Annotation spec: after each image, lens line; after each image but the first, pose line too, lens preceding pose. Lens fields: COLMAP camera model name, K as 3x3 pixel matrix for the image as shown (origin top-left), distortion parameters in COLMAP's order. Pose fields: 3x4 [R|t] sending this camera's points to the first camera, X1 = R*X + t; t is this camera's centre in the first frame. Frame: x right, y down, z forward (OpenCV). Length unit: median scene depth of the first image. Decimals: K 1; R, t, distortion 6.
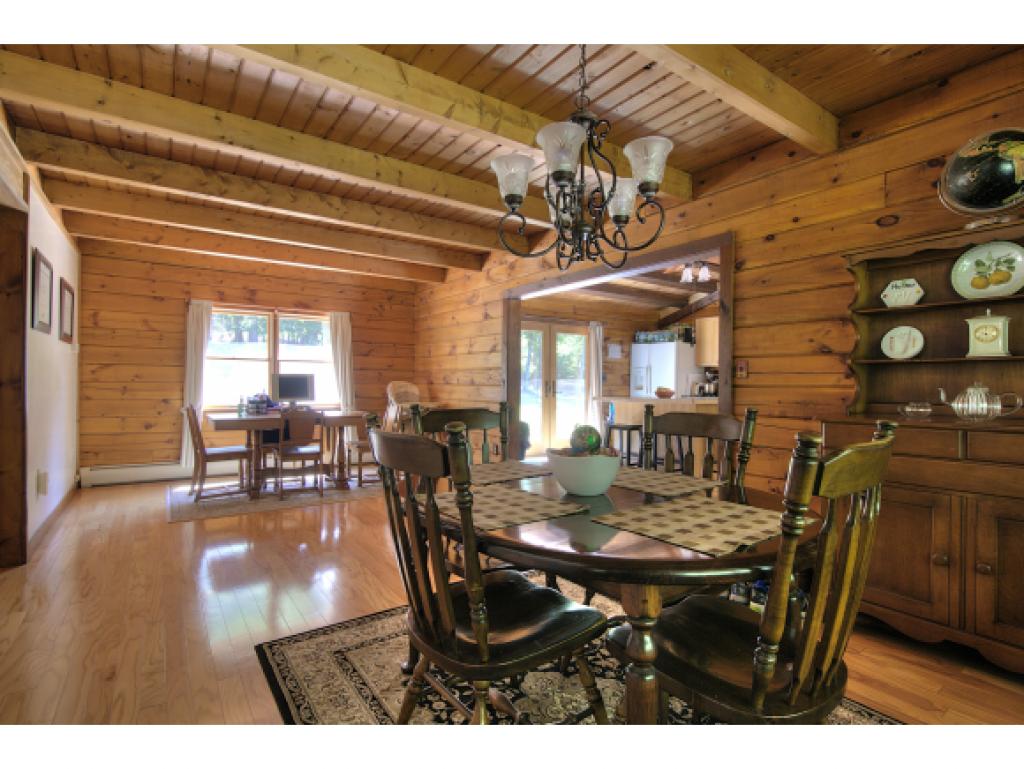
lens RADIAL K [[515.9, 0, 508.6], [0, 515.9, 383.8], [0, 0, 1]] dist [0.000332, -0.000532]
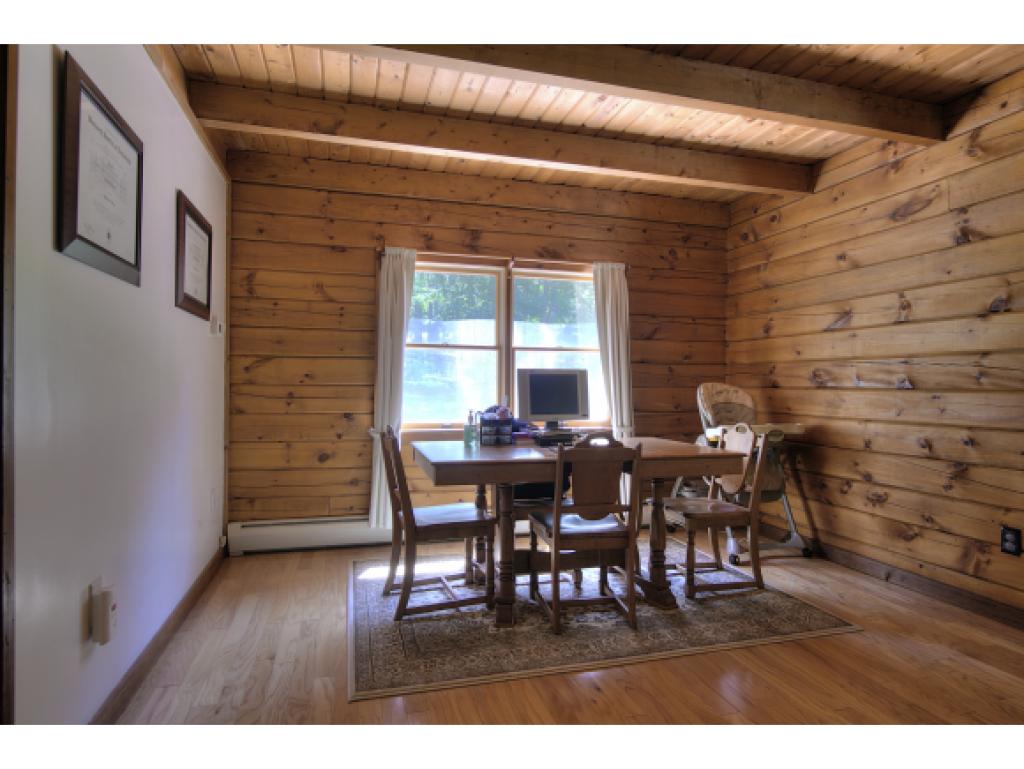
lens RADIAL K [[572.1, 0, 513.0], [0, 572.1, 383.3], [0, 0, 1]] dist [0.003439, 0.000184]
pose [[0.950904, -0.004143, -0.309459, -0.268844], [0.001615, 0.999963, -0.008426, 0.000558], [0.309483, 0.007513, 0.950875, 0.414882]]
